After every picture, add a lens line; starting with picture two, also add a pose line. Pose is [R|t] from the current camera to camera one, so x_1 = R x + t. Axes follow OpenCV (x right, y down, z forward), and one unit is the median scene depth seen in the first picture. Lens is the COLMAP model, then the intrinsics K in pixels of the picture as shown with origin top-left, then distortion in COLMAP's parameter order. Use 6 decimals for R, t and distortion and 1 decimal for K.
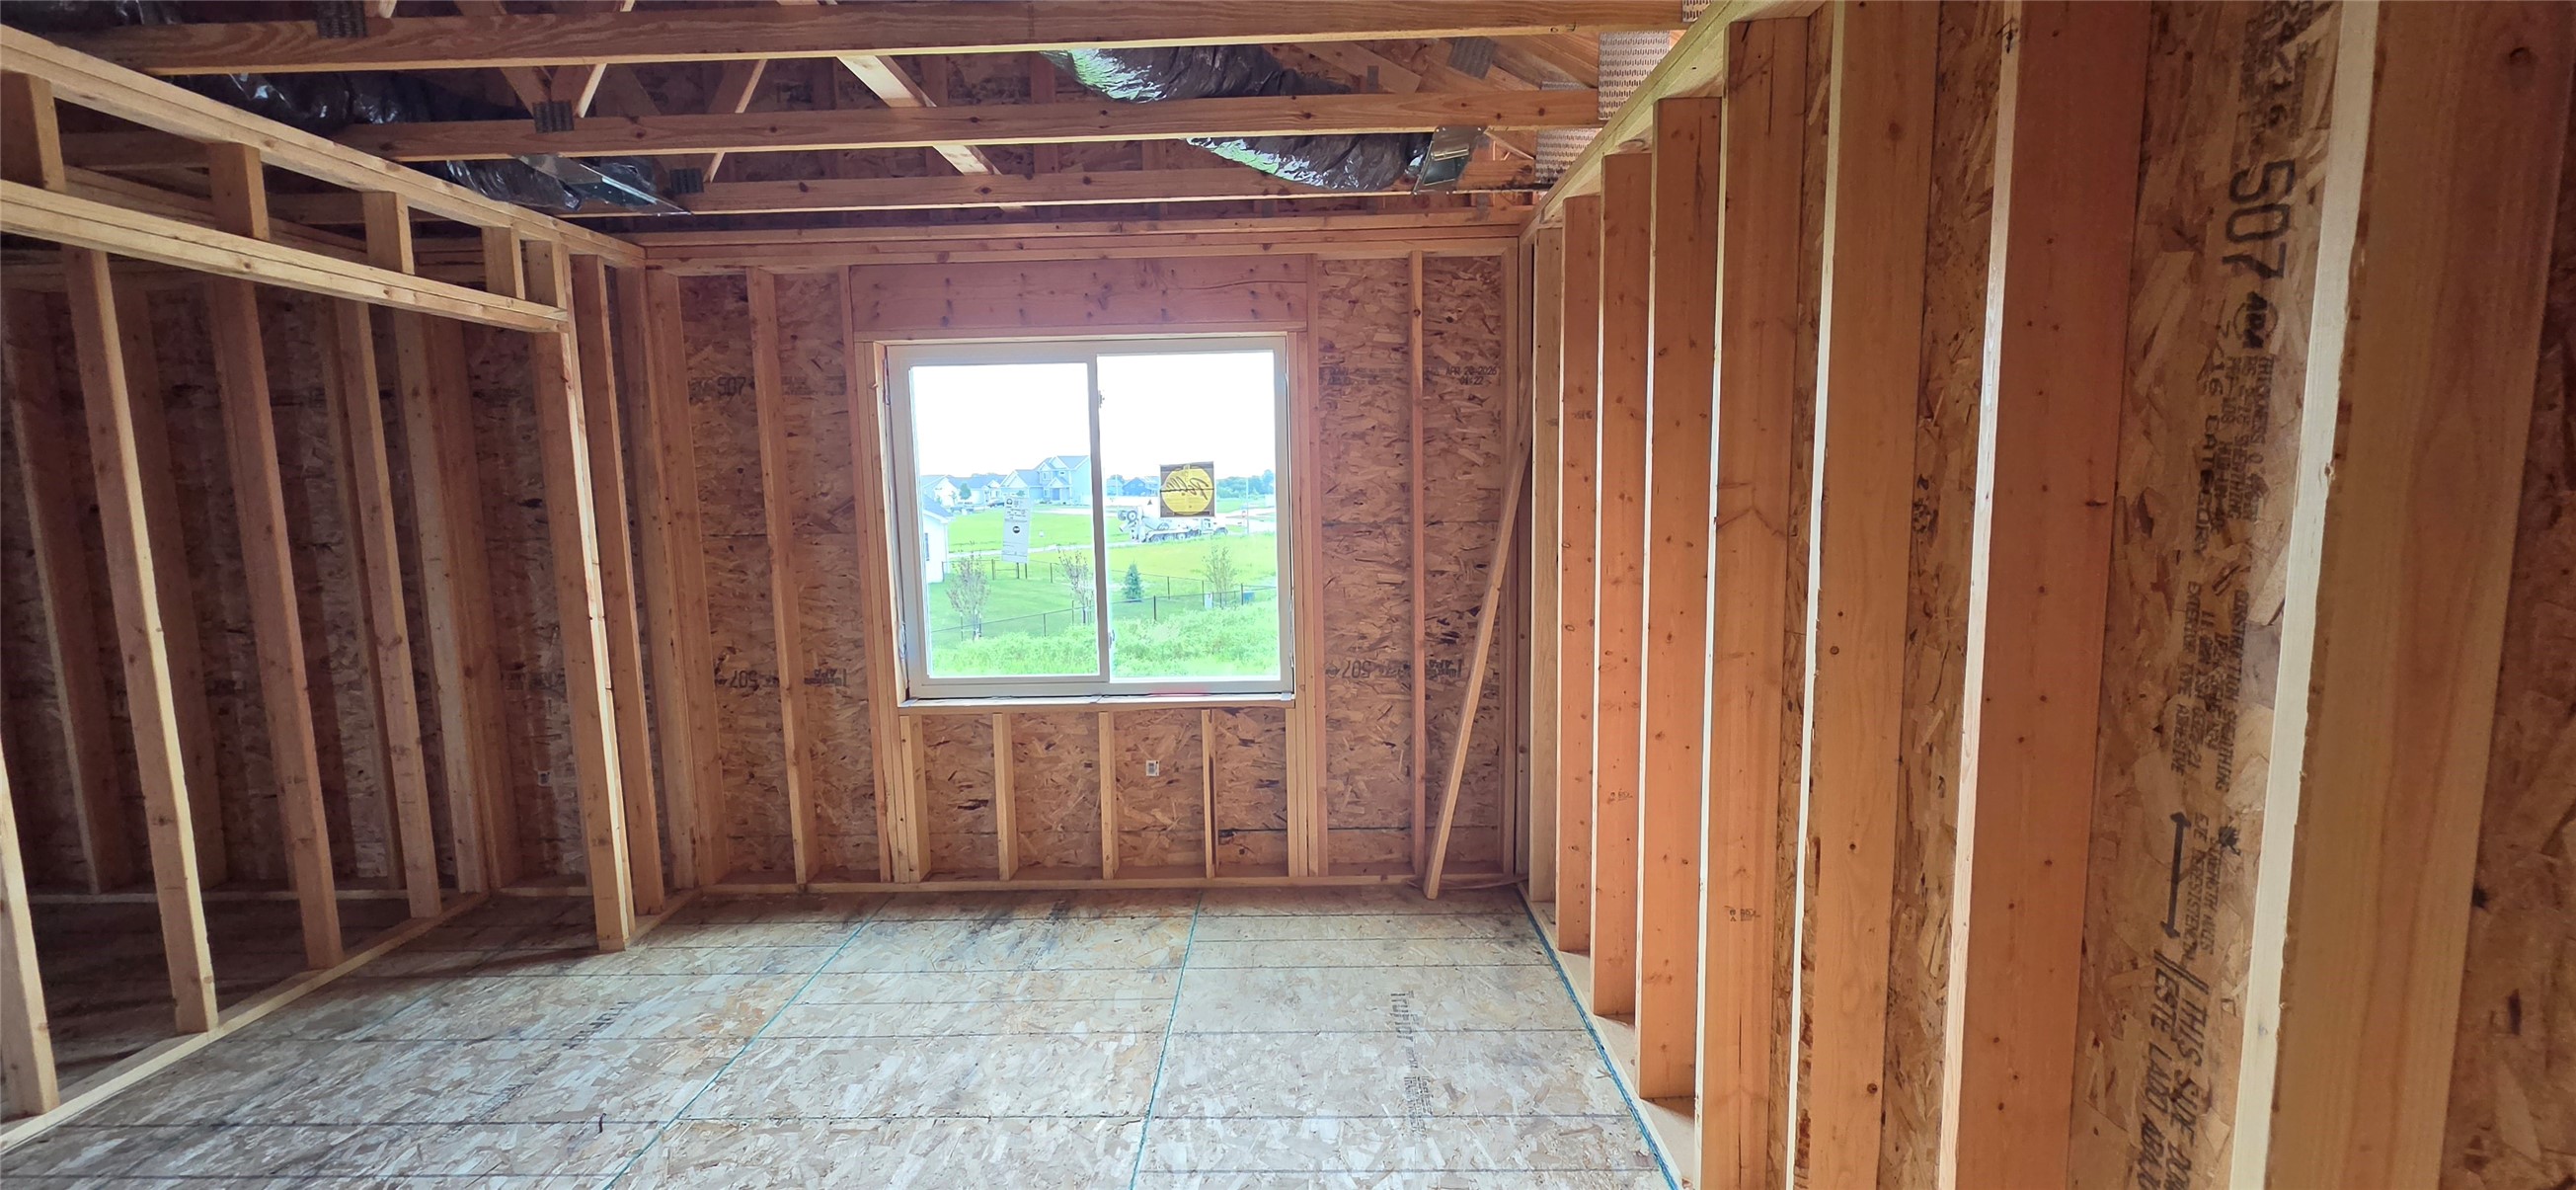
lens RADIAL K [[1051.8, 0, 1269.8], [0, 1051.8, 605.8], [0, 0, 1]] dist [0.001537, 0.000417]
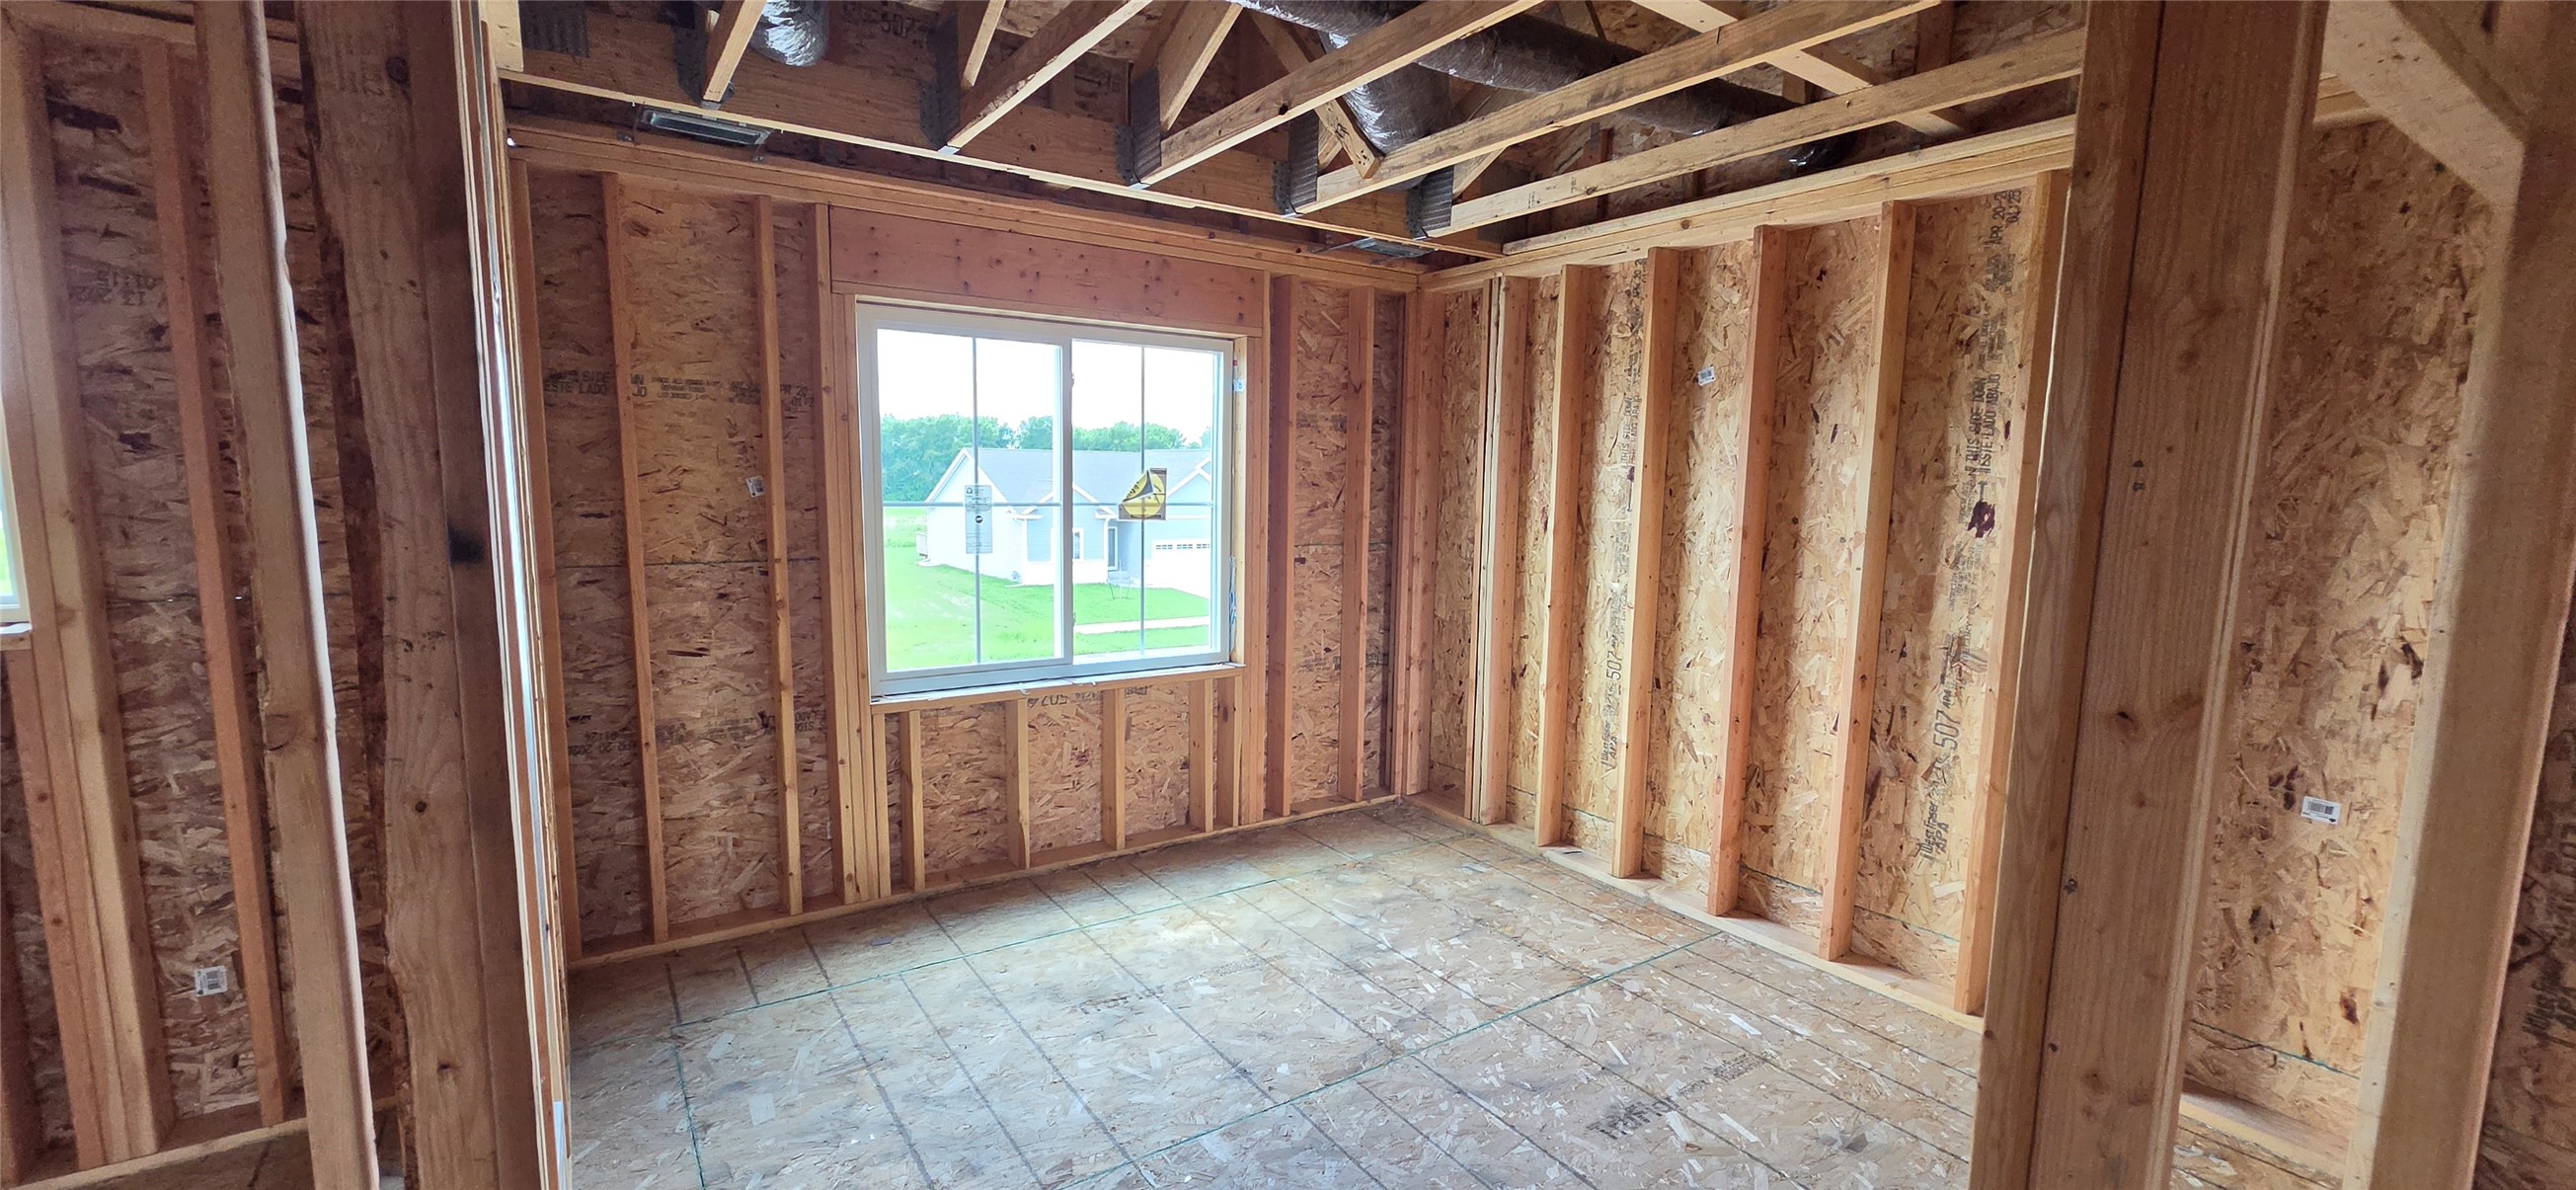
lens RADIAL K [[1051.8, 0, 1269.8], [0, 1051.8, 605.8], [0, 0, 1]] dist [0.001537, 0.000417]
pose [[0.817082, -0.035234, 0.575444, -0.607459], [0.046676, 0.998897, -0.005114, 0.033035], [-0.574630, 0.031038, 0.817825, 0.068302]]
